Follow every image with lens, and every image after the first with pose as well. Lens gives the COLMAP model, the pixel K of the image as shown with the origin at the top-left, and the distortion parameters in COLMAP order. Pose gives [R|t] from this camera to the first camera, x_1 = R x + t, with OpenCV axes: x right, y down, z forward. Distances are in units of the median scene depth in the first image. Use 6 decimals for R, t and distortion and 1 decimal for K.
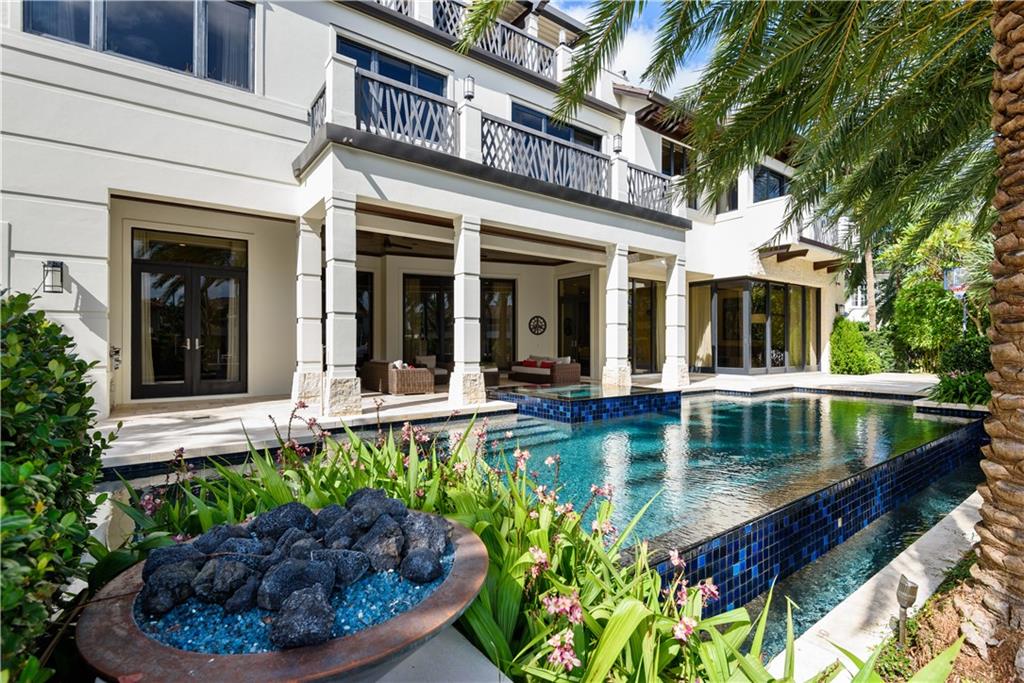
lens RADIAL K [[477.7, 0, 512.0], [0, 477.7, 341.5], [0, 0, 1]] dist [0.027356, -0.022977]
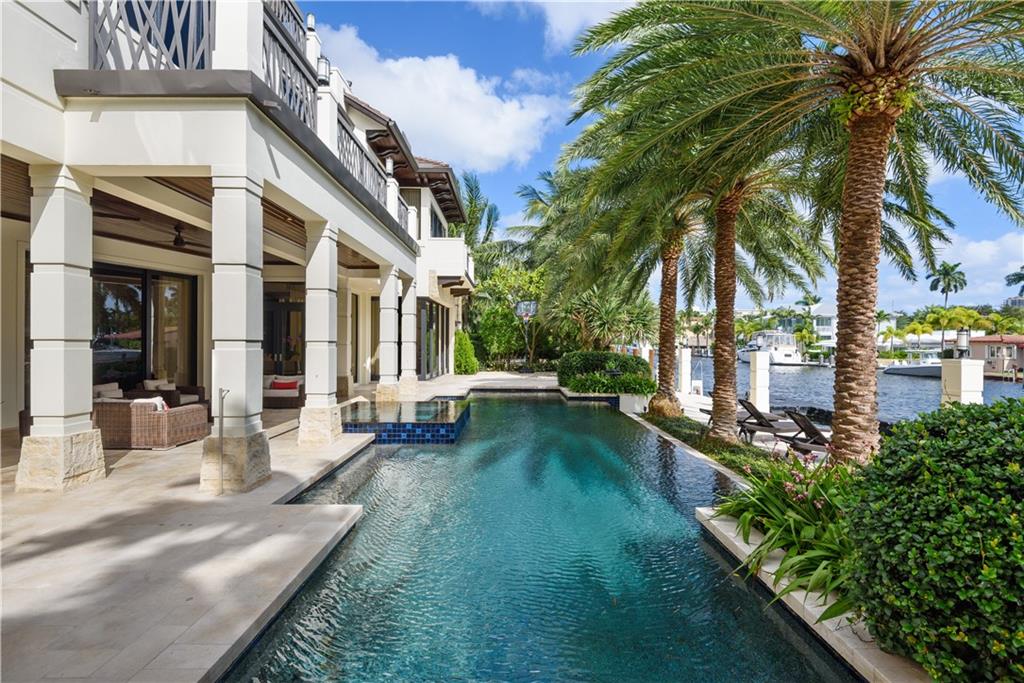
lens RADIAL K [[477.7, 0, 512.0], [0, 477.7, 341.5], [0, 0, 1]] dist [0.027356, -0.022977]
pose [[0.597701, 0.002487, 0.801715, -0.503420], [-0.006367, 0.999978, 0.001644, -0.045770], [-0.801694, -0.006087, 0.597704, 0.194467]]
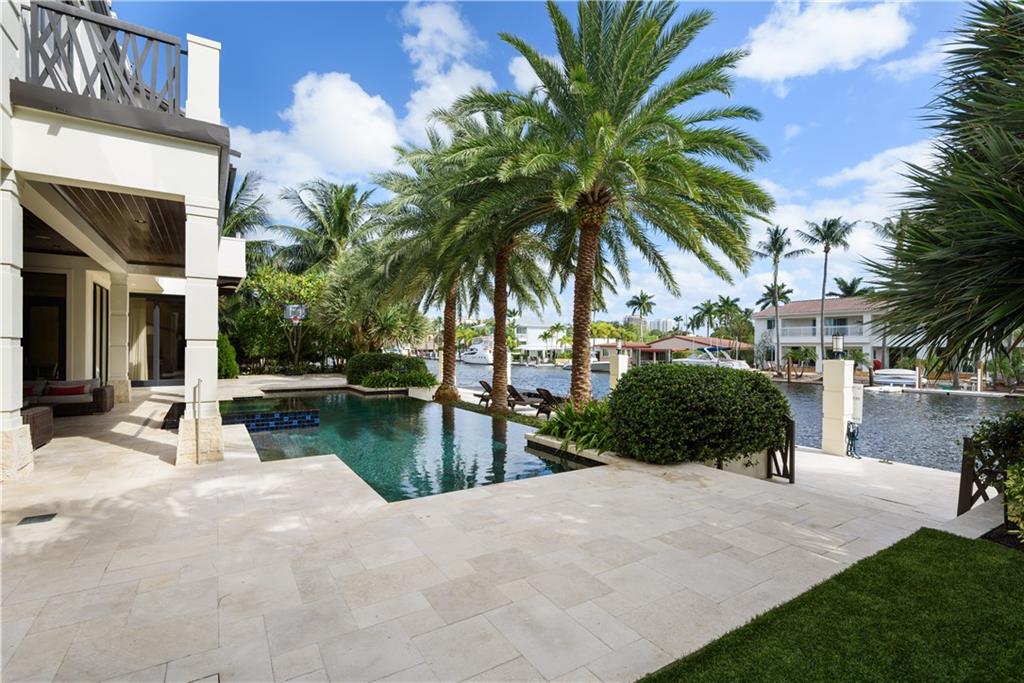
lens RADIAL K [[471.9, 0, 512.3], [0, 471.9, 352.7], [0, 0, 1]] dist [-0.000525, -0.000291]
pose [[0.071849, -0.010839, 0.997357, -0.854686], [-0.010718, 0.999875, 0.011638, -0.039602], [-0.997358, -0.011526, 0.071724, 0.289954]]
